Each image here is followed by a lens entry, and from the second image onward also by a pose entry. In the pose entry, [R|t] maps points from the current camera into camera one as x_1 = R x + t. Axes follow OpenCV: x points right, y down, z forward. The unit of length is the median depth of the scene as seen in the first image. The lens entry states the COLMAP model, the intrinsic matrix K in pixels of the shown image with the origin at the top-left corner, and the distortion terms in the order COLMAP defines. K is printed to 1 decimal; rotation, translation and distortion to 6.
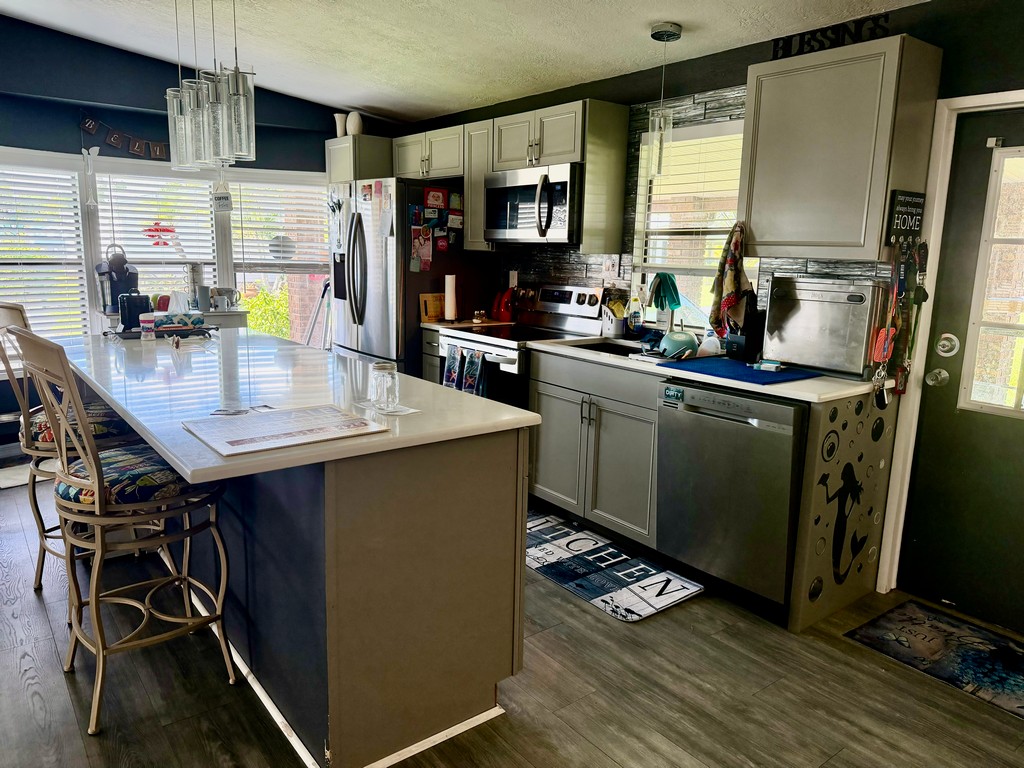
lens RADIAL K [[711.0, 0, 512.0], [0, 711.0, 384.0], [0, 0, 1]] dist [0.064419, -0.086933]
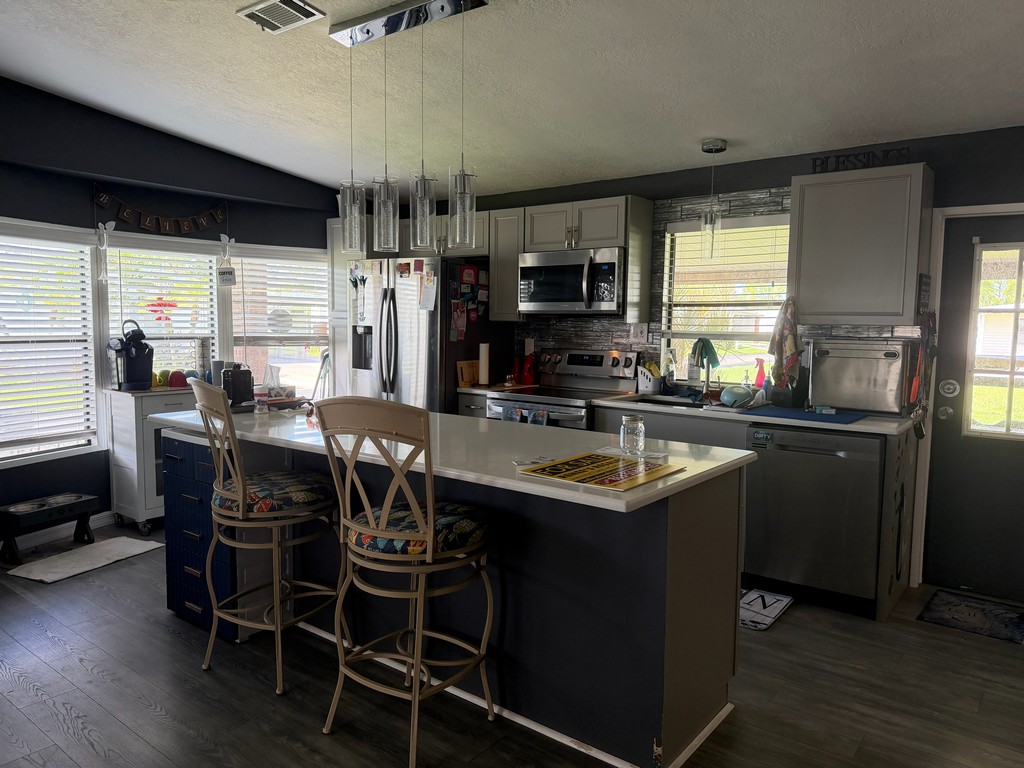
lens RADIAL K [[711.0, 0, 512.0], [0, 711.0, 384.0], [0, 0, 1]] dist [0.064419, -0.086933]
pose [[0.969508, -0.033919, 0.242701, -0.366826], [0.056319, 0.994705, -0.085962, 0.004799], [-0.238500, 0.097009, 0.966285, -0.063833]]
